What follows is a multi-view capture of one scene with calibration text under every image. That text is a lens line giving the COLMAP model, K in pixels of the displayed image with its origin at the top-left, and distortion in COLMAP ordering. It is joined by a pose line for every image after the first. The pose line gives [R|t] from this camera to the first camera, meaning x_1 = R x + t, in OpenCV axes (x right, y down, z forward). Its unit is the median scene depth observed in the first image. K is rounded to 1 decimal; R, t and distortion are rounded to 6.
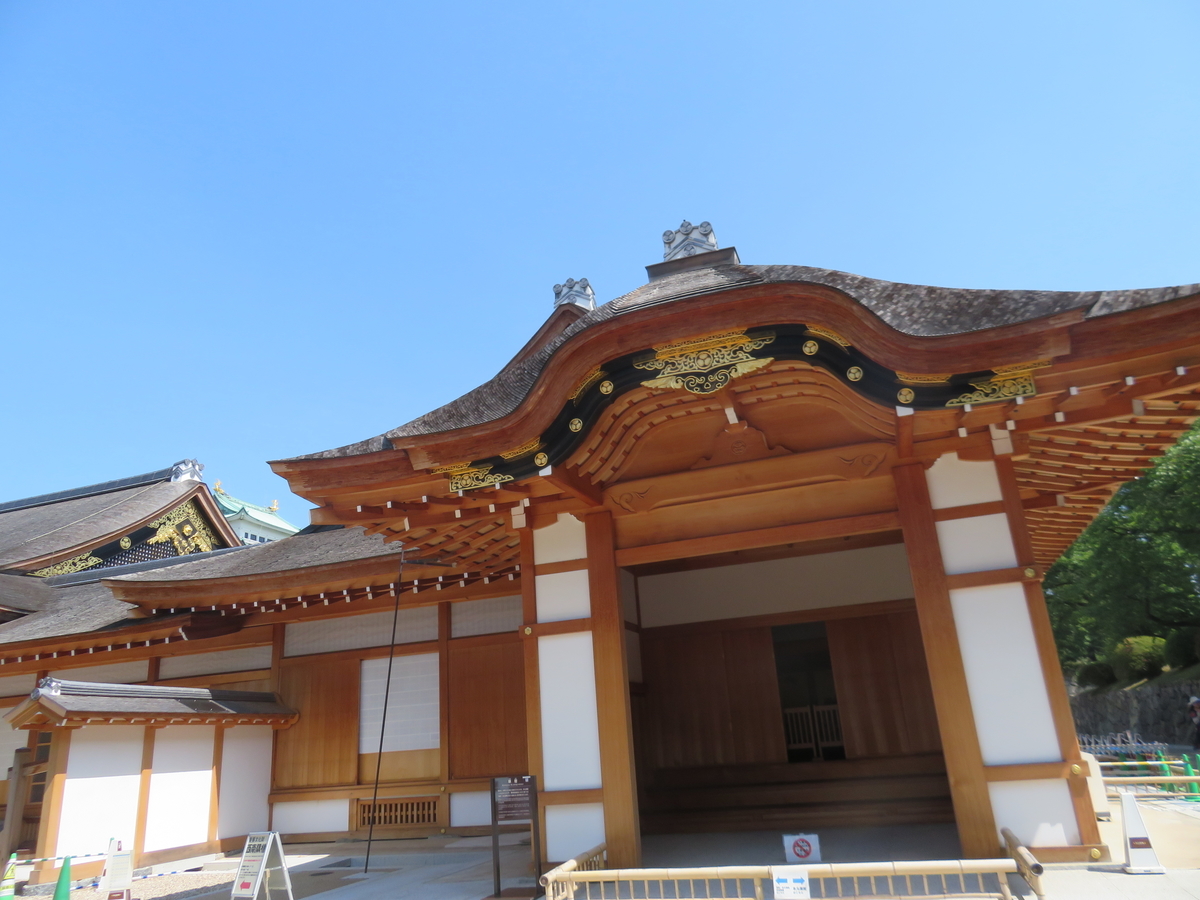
lens RADIAL K [[842.9, 0, 599.4], [0, 842.9, 449.8], [0, 0, 1]] dist [-0.021522, 0.006382]
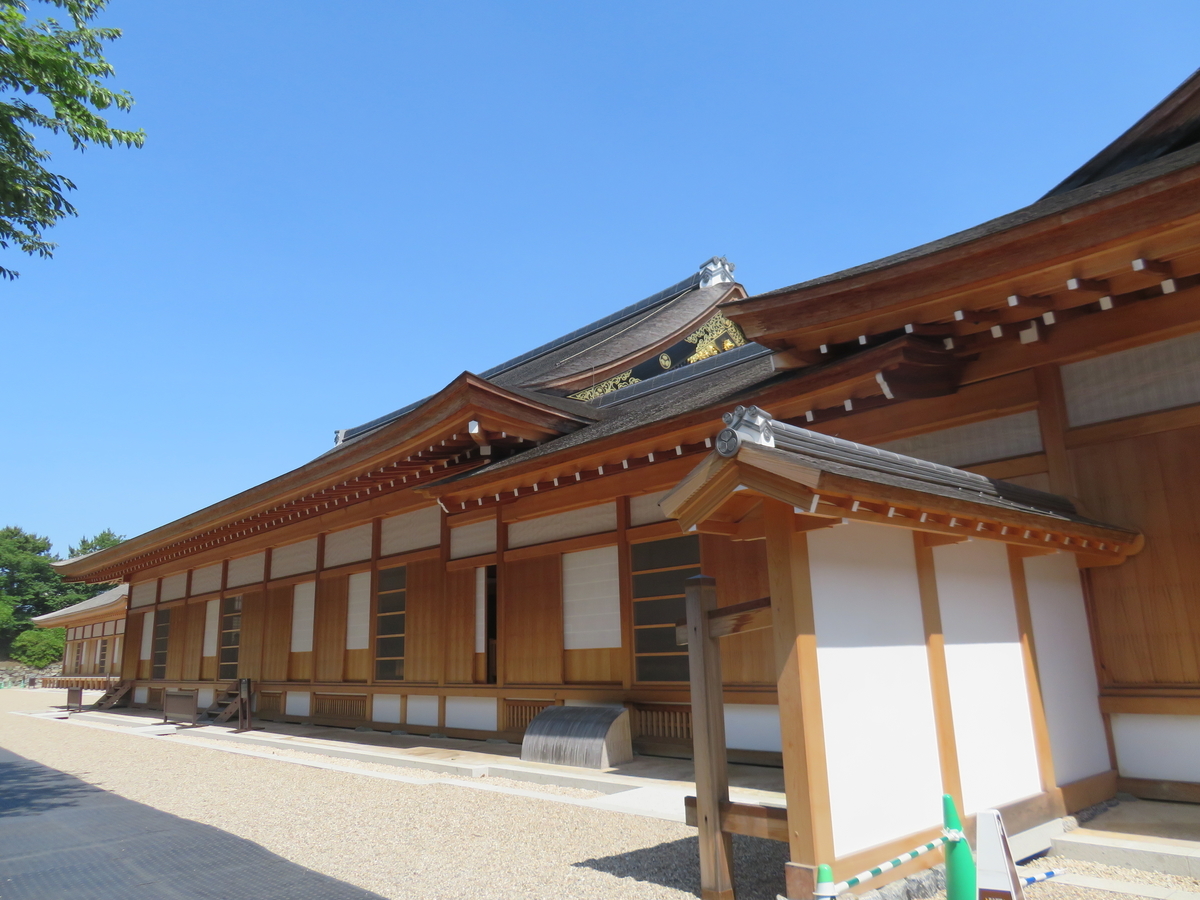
lens RADIAL K [[842.9, 0, 599.0], [0, 842.9, 449.5], [0, 0, 1]] dist [-0.021522, 0.006382]
pose [[0.868416, -0.071081, -0.490715, -0.360306], [0.131542, 0.987236, 0.089787, 0.171022], [0.478070, -0.142522, 0.866682, 0.418120]]
